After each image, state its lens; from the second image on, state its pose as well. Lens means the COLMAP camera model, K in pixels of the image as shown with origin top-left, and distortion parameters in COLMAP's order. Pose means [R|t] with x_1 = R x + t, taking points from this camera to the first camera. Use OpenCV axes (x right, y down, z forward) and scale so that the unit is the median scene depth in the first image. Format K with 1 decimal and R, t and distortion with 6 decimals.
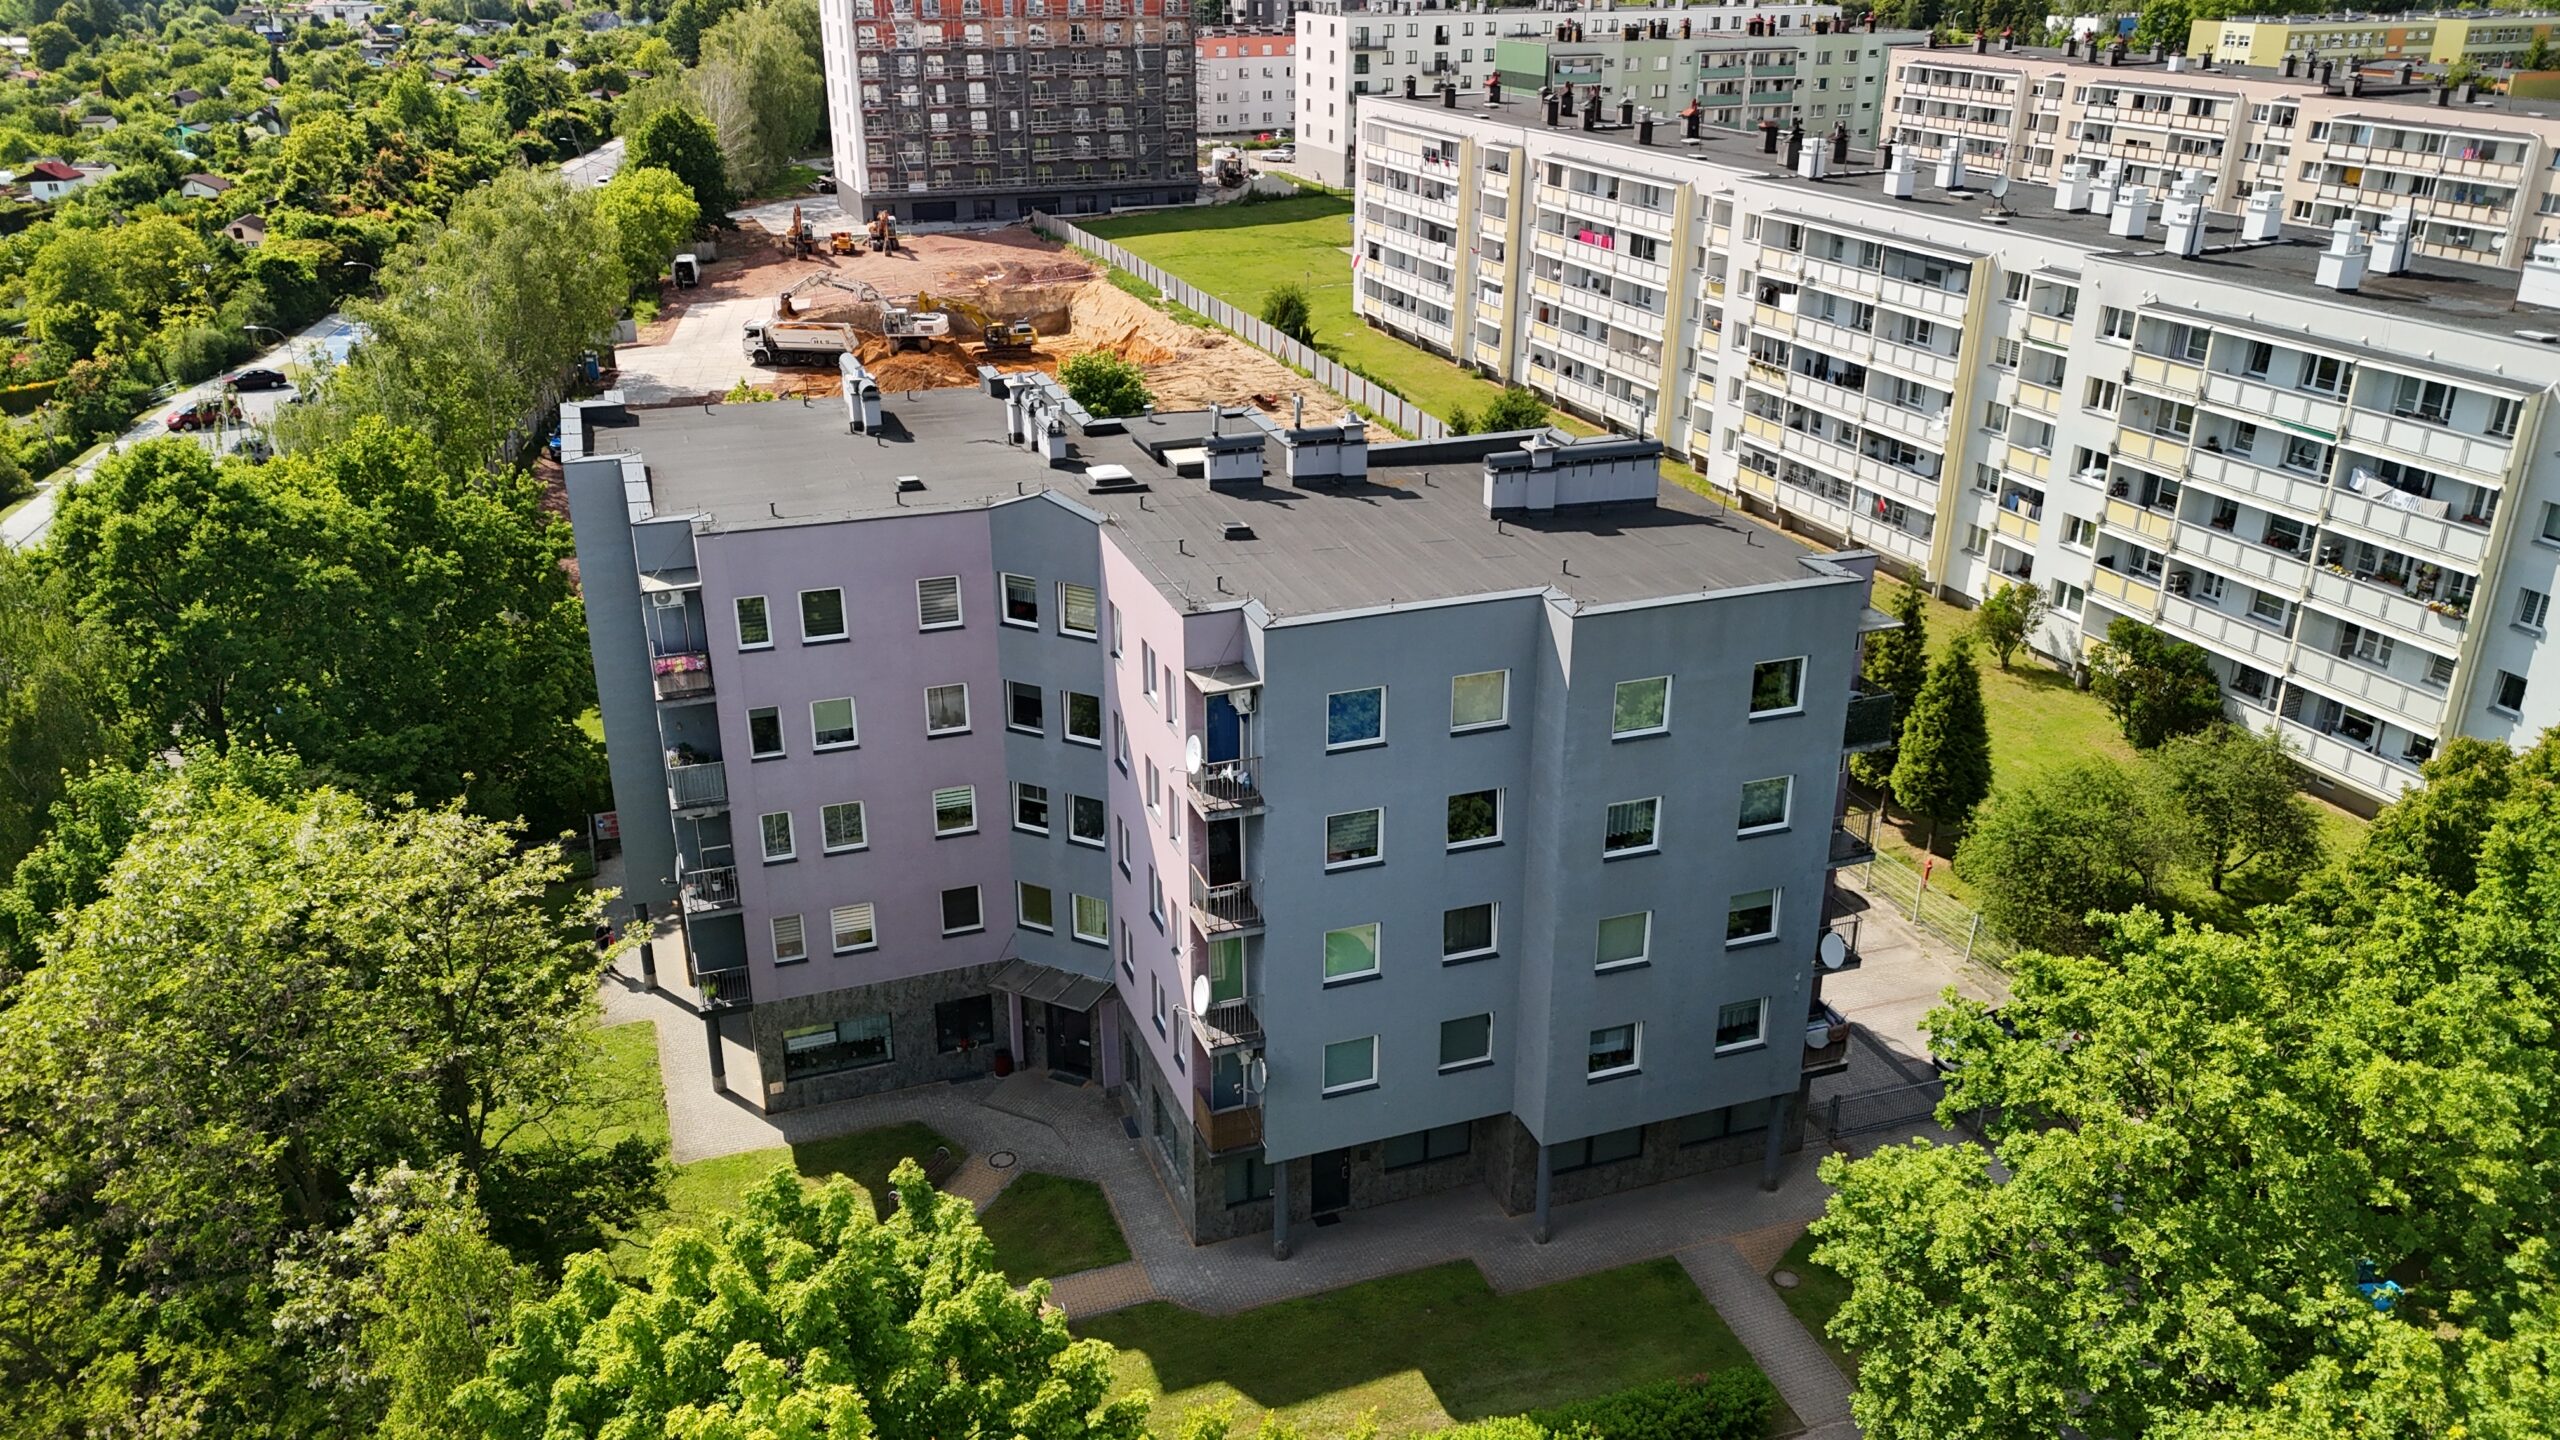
lens RADIAL K [[1900.7, 0, 1271.0], [0, 1900.7, 719.8], [0, 0, 1]] dist [0.060851, -0.035590]
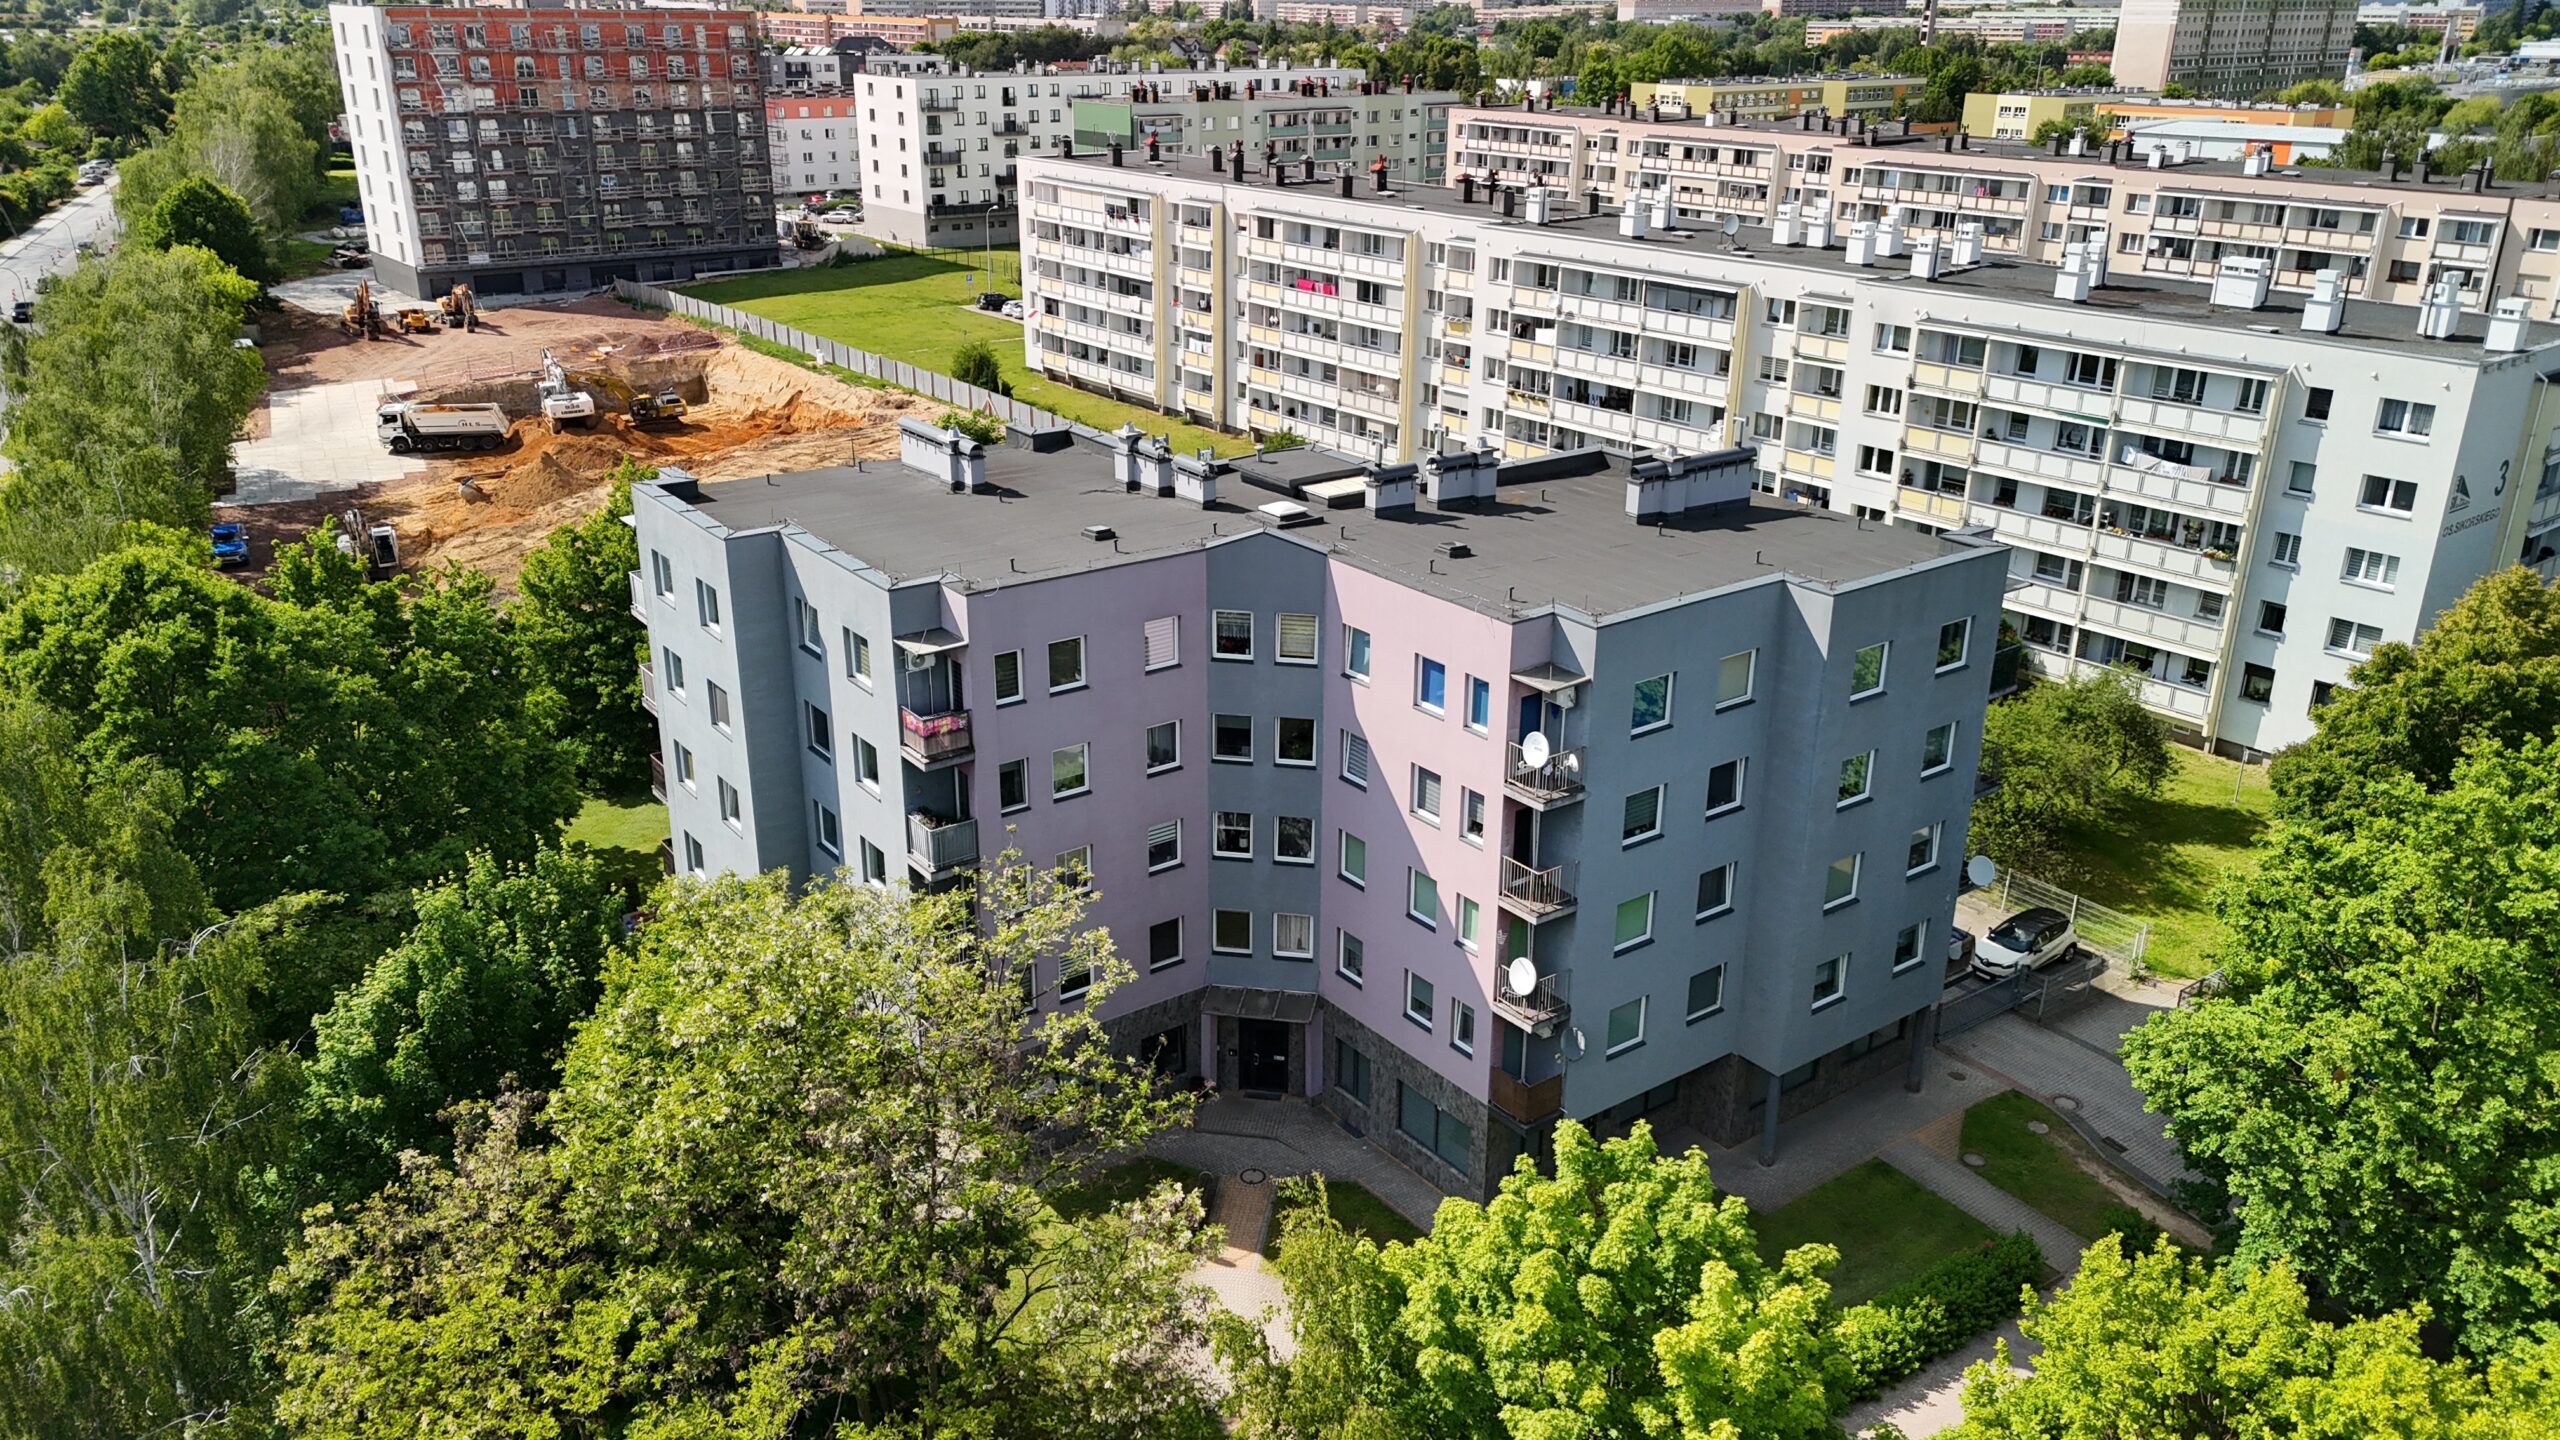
lens RADIAL K [[1900.7, 0, 1256.8], [0, 1900.7, 725.8], [0, 0, 1]] dist [0.060851, -0.035590]
pose [[0.957136, -0.098684, 0.272309, -0.222014], [0.105643, 0.994344, -0.010975, -0.000171], [-0.269686, 0.039272, 0.962147, -0.002175]]
